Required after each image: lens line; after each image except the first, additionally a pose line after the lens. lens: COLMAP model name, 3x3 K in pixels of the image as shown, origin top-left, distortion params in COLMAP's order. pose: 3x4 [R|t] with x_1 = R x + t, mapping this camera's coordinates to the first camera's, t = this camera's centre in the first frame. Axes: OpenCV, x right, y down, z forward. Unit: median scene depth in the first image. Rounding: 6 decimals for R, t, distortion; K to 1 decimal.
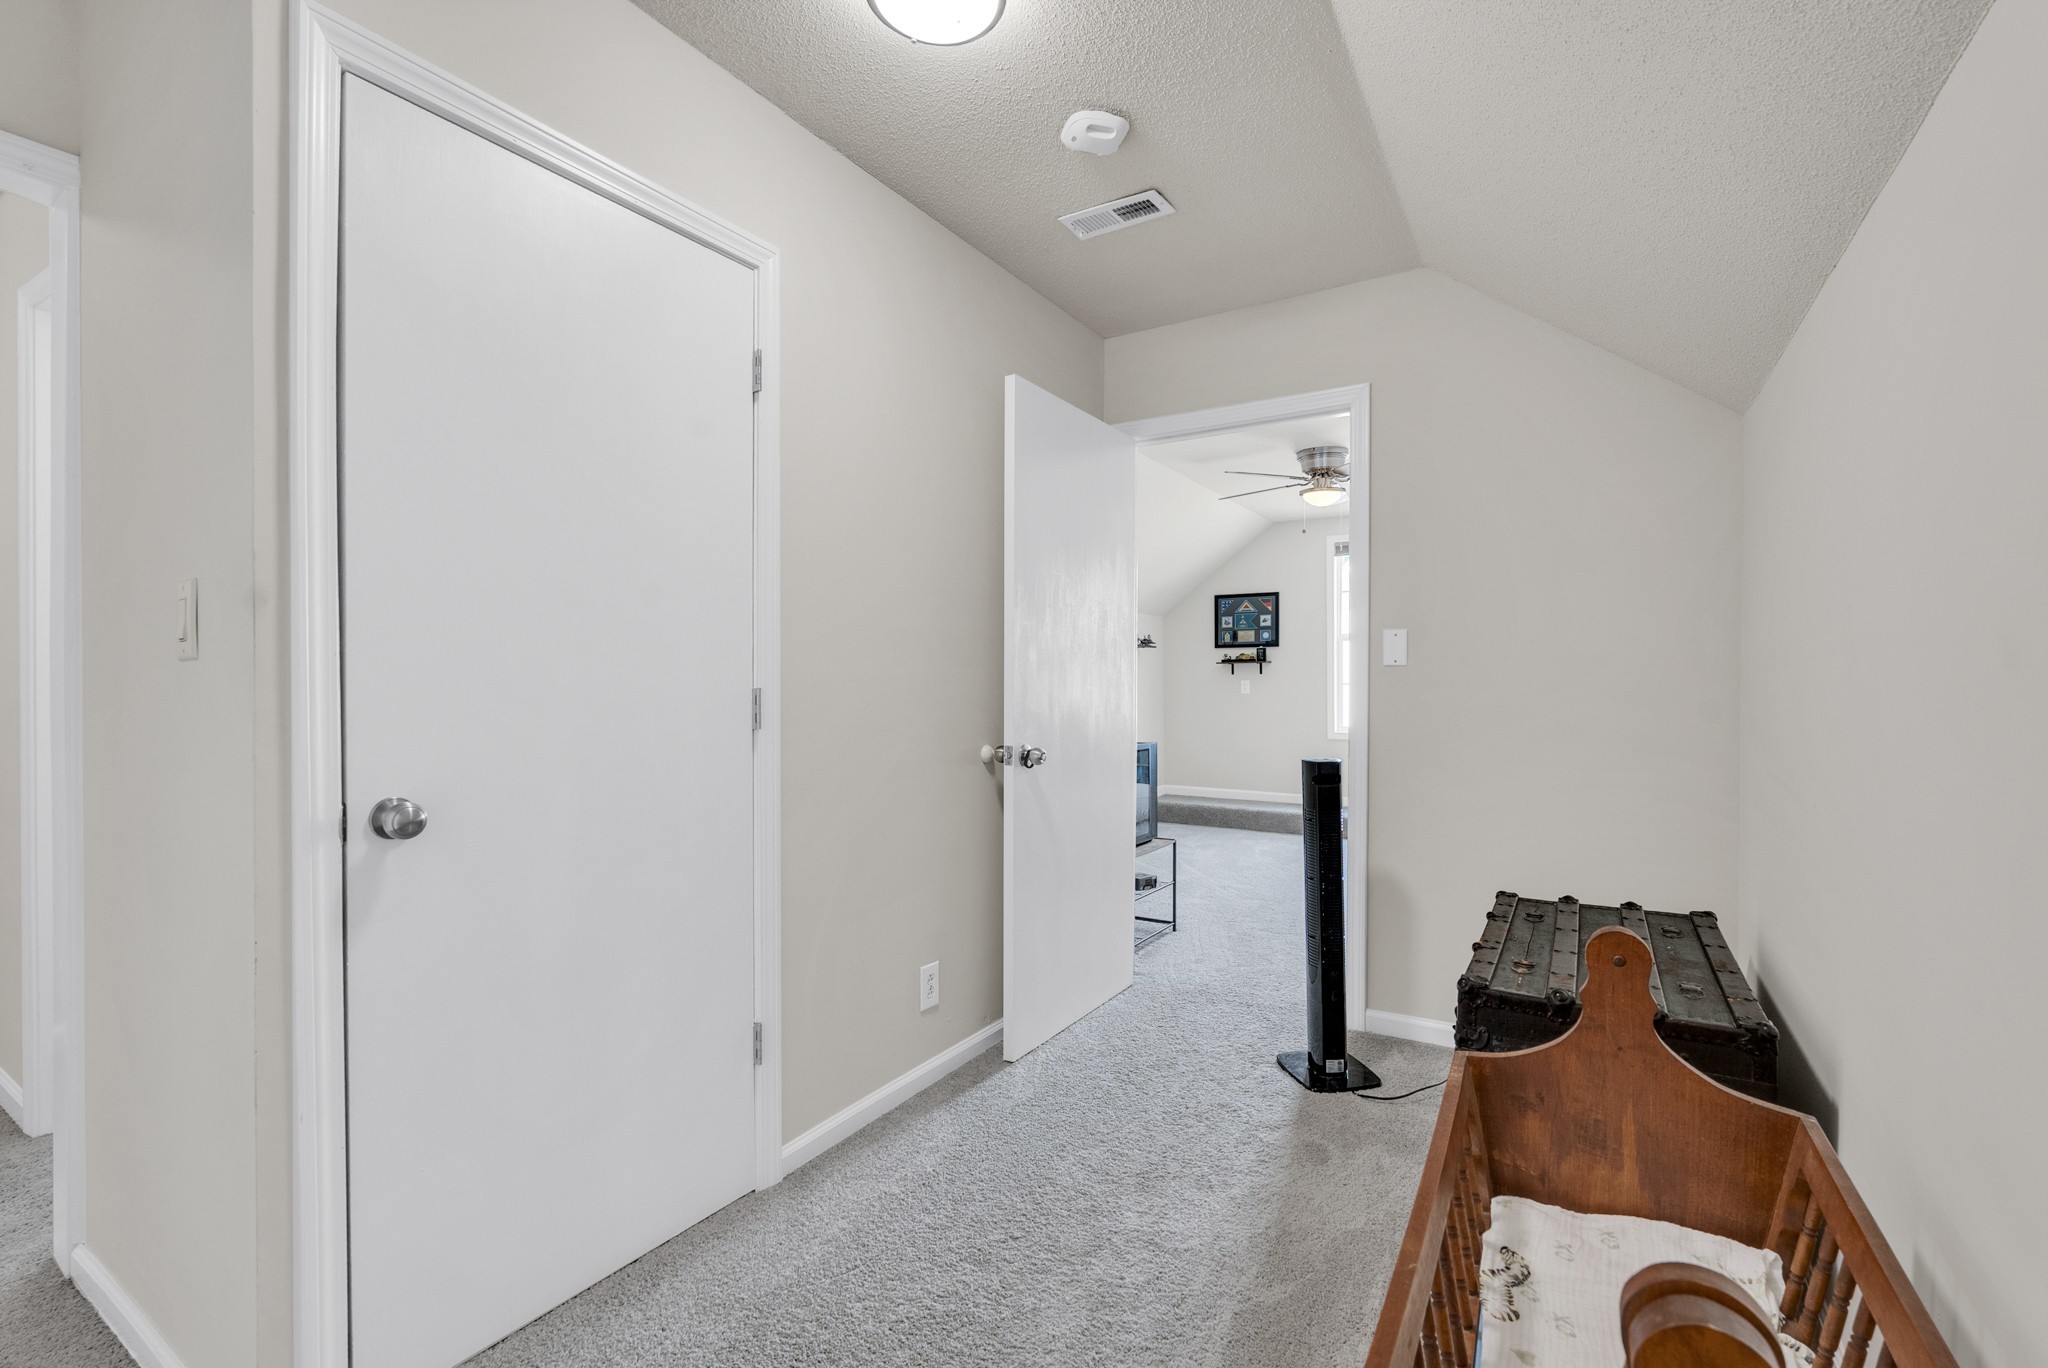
lens RADIAL K [[897.2, 0, 1025.0], [0, 897.2, 686.3], [0, 0, 1]] dist [-0.005549, -0.000510]
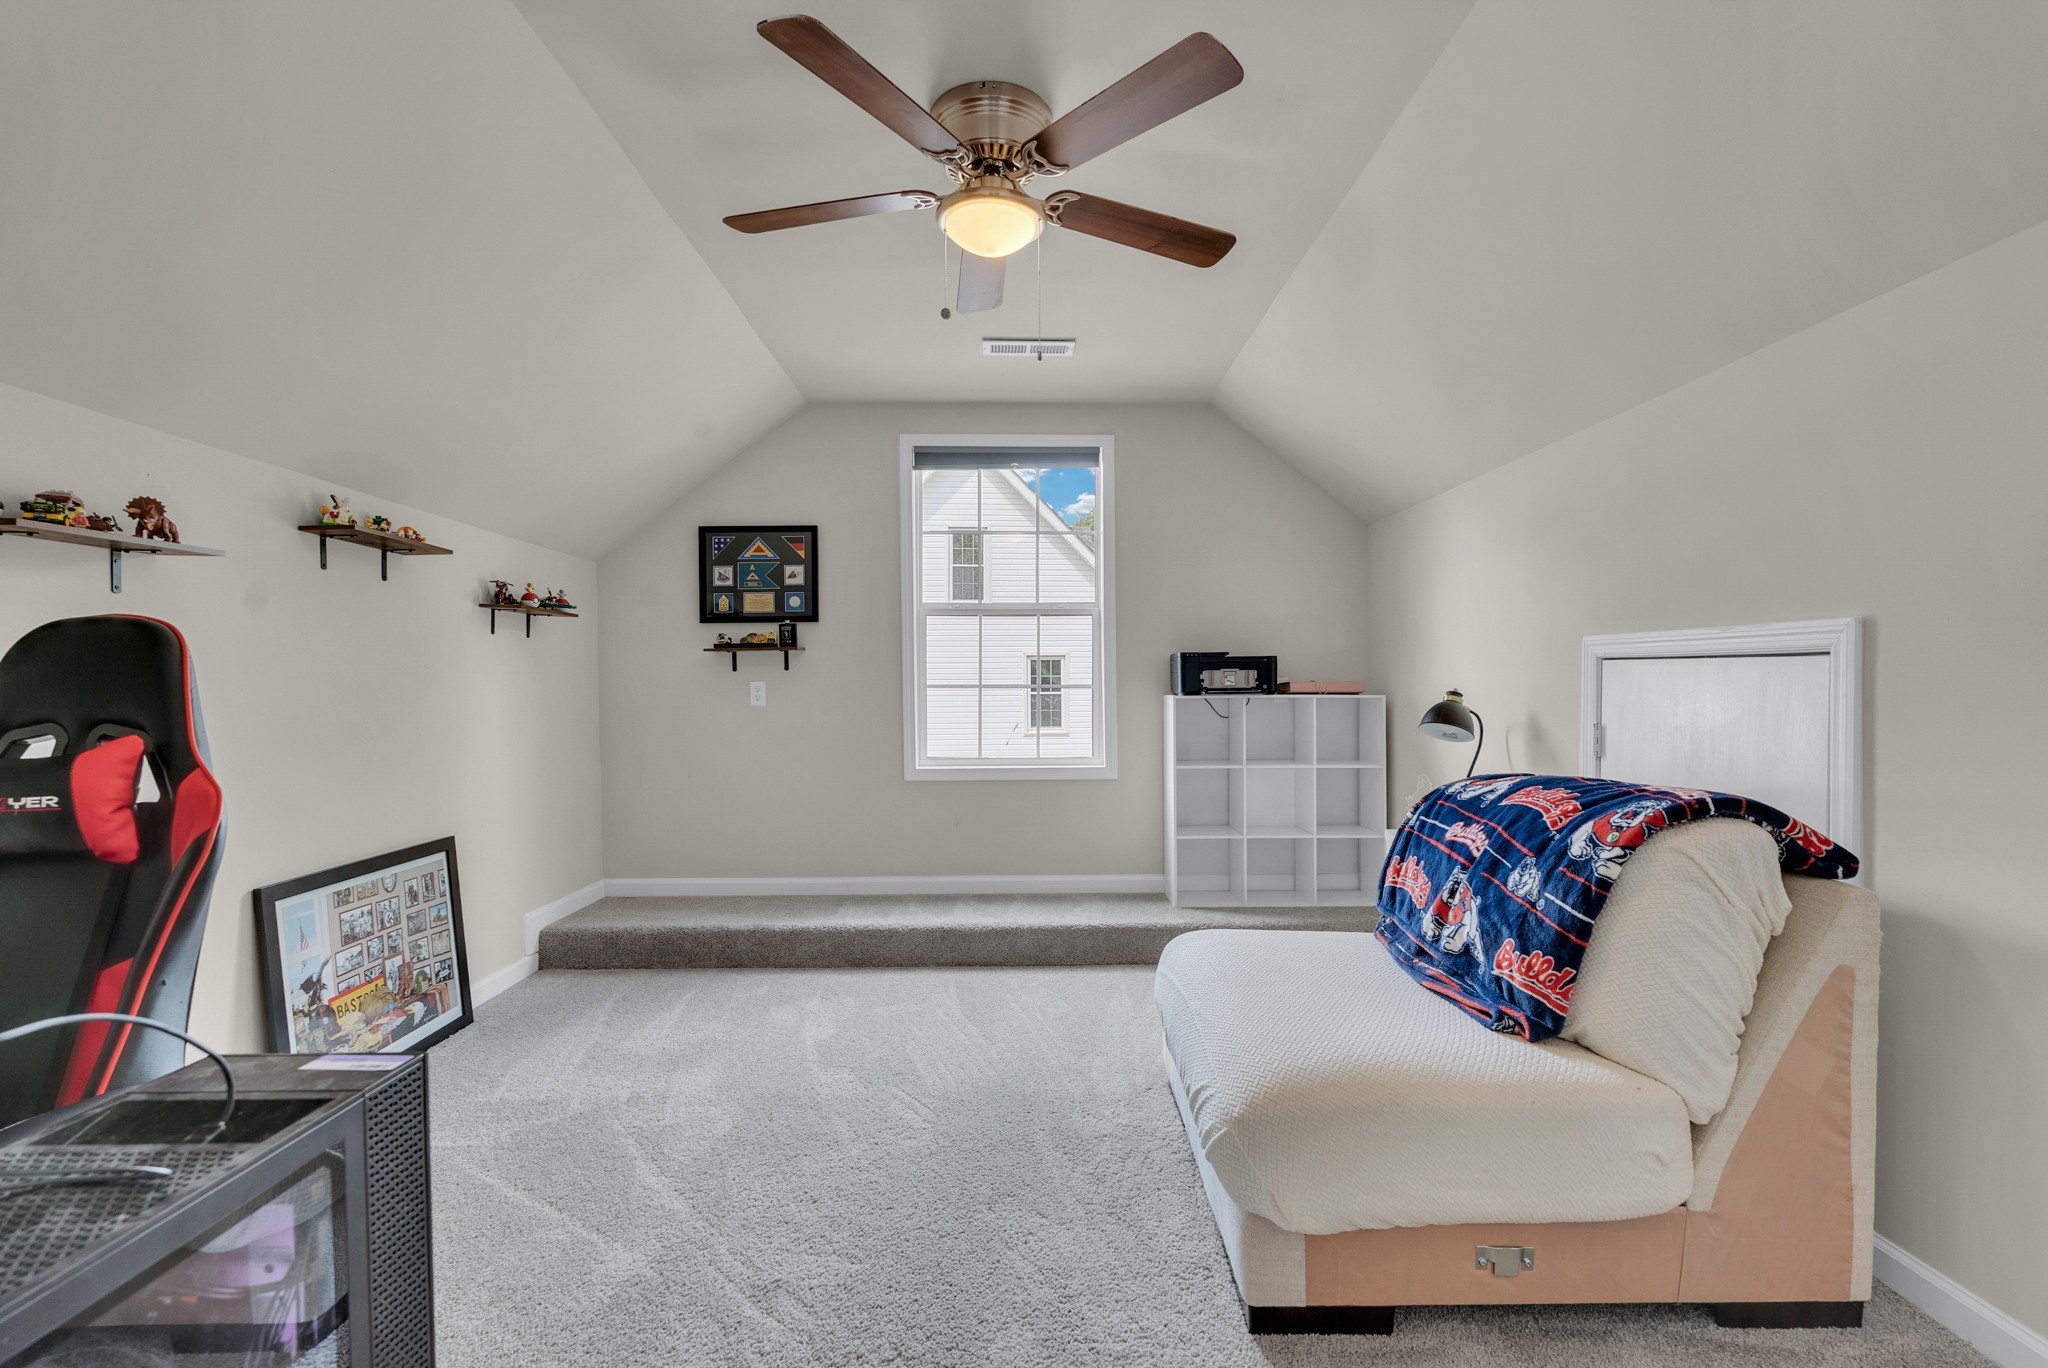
lens RADIAL K [[897.2, 0, 1033.6], [0, 897.2, 699.7], [0, 0, 1]] dist [-0.005549, -0.000510]
pose [[0.839905, -0.010934, 0.542623, 0.087883], [0.005956, 0.999923, 0.010929, -0.000652], [-0.542701, -0.005947, 0.839905, 0.443335]]
